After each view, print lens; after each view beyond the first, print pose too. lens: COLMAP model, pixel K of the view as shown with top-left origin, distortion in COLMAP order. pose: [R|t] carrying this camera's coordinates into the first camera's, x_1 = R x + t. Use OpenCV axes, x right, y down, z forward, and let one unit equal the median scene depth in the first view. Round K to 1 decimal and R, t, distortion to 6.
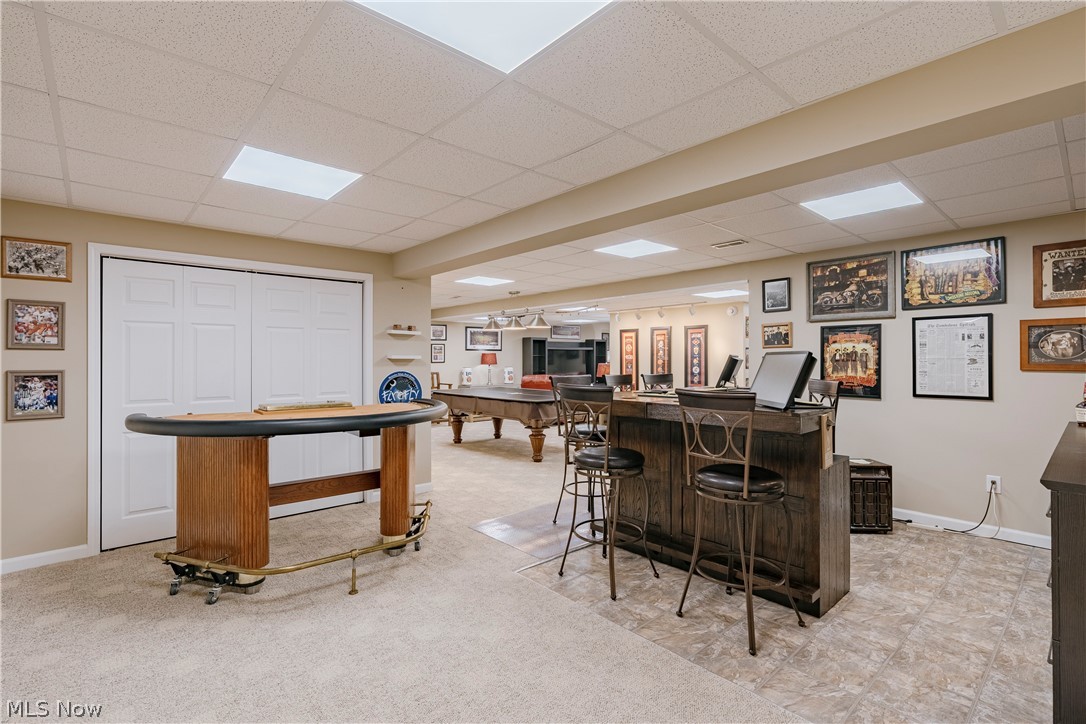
lens RADIAL K [[497.2, 0, 543.4], [0, 497.2, 360.1], [0, 0, 1]] dist [-0.000001, -0.000002]
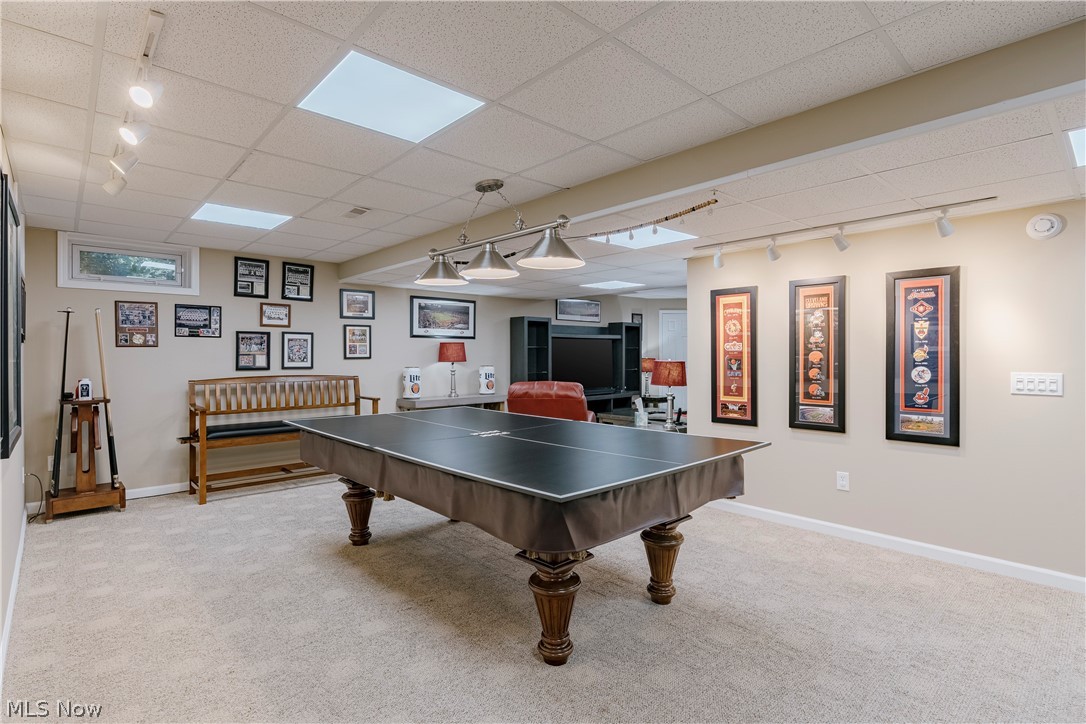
lens RADIAL K [[522.3, 0, 542.5], [0, 522.3, 359.6], [0, 0, 1]] dist [-0.006326, 0.003343]
pose [[0.999830, -0.000363, 0.018453, -0.016074], [0.000256, 0.999983, 0.005834, 0.002662], [-0.018454, -0.005828, 0.999813, 0.401187]]
